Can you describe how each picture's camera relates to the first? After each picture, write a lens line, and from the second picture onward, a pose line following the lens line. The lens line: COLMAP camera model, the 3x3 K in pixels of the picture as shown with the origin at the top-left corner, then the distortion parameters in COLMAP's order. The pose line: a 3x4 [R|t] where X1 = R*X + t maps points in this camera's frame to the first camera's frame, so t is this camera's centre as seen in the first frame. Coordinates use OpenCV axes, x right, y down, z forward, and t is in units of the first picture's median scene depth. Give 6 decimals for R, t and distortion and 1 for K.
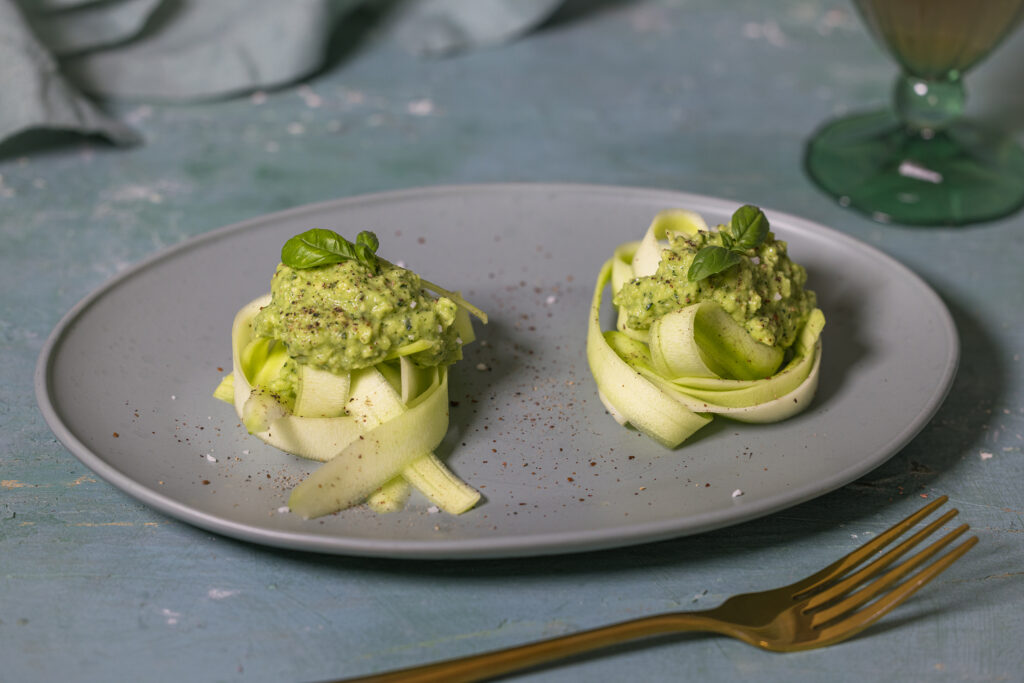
lens RADIAL K [[3291.9, 0, 507.7], [0, 3291.9, 338.0], [0, 0, 1]] dist [0.106718, 0.000000]
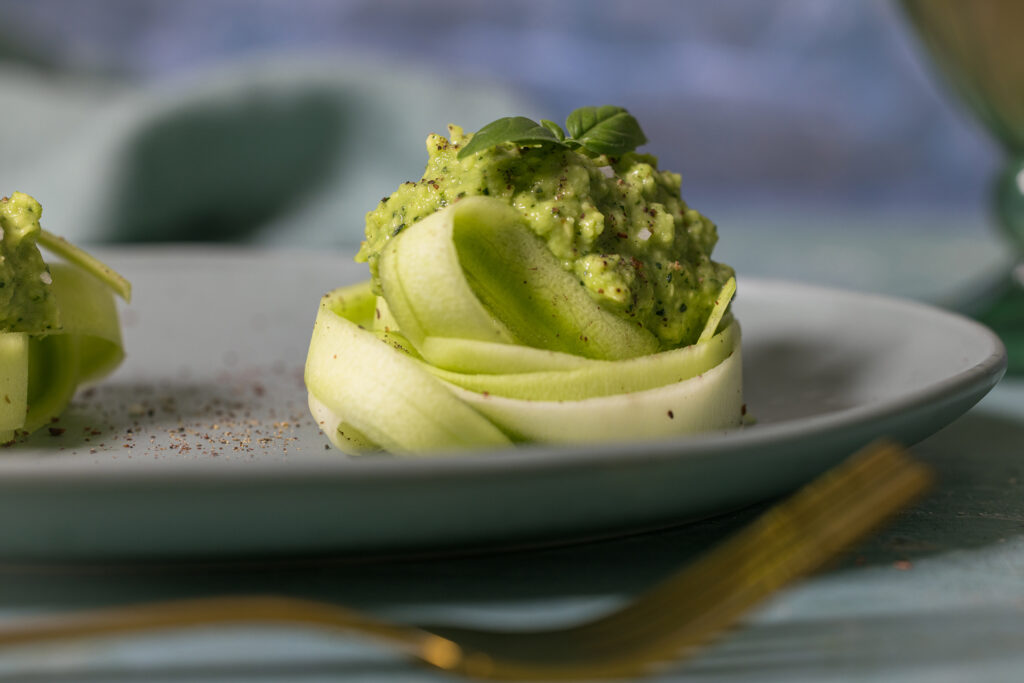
lens RADIAL K [[3291.9, 0, 510.2], [0, 3291.9, 344.6], [0, 0, 1]] dist [0.106718, 0.000000]
pose [[0.985230, -0.006045, -0.171131, 0.155992], [-0.062090, 0.918753, -0.389919, 0.221509], [0.159584, 0.394785, 0.904808, 0.523654]]
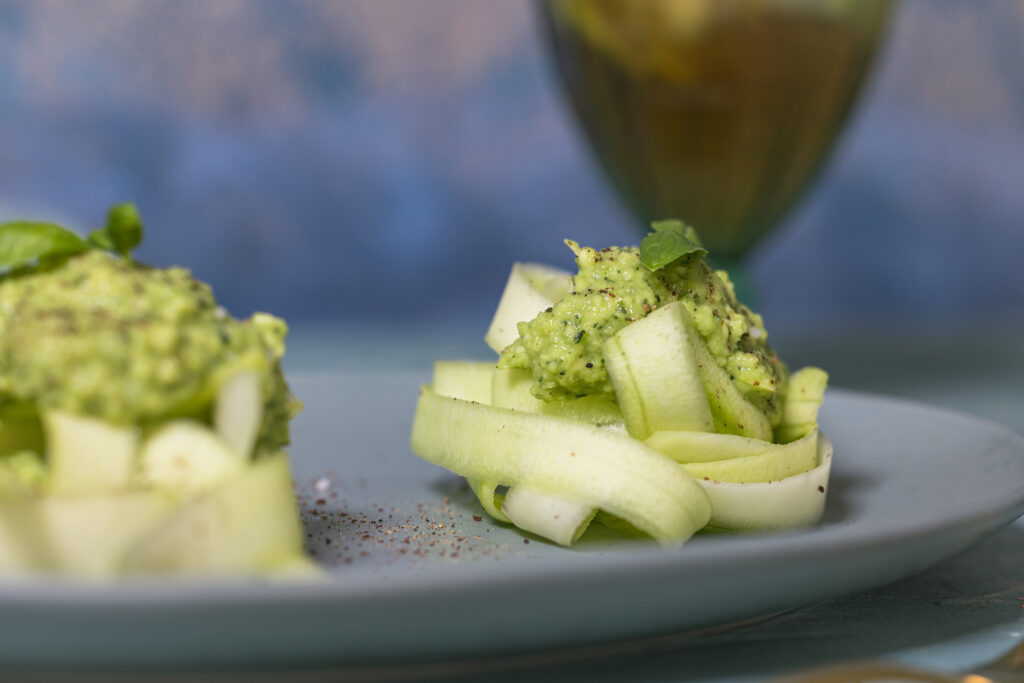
lens RADIAL K [[3291.9, 0, 509.0], [0, 3291.9, 337.5], [0, 0, 1]] dist [0.106718, 0.000000]
pose [[0.927710, -0.051288, 0.369762, -0.189491], [0.204693, 0.898220, -0.388974, 0.220485], [-0.312178, 0.436543, 0.843786, 0.510904]]
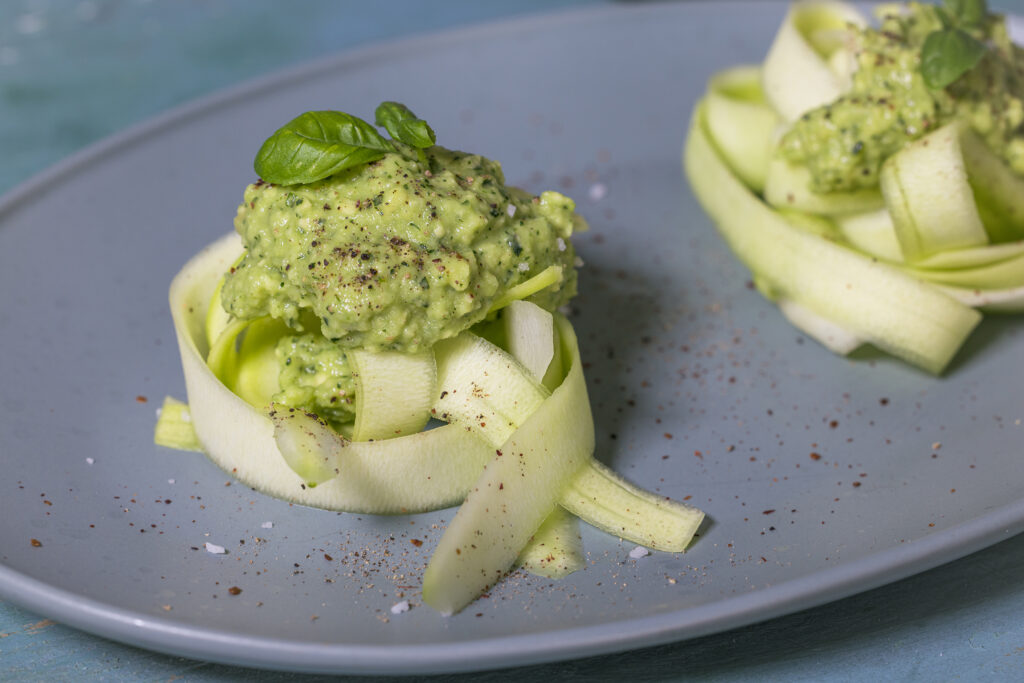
lens RADIAL K [[3291.9, 0, 522.1], [0, 3291.9, 343.5], [0, 0, 1]] dist [0.106718, 0.000000]
pose [[0.943424, -0.190499, 0.271407, -0.185280], [0.191003, 0.981276, 0.024818, -0.001344], [-0.271053, 0.028426, 0.962145, 0.447737]]
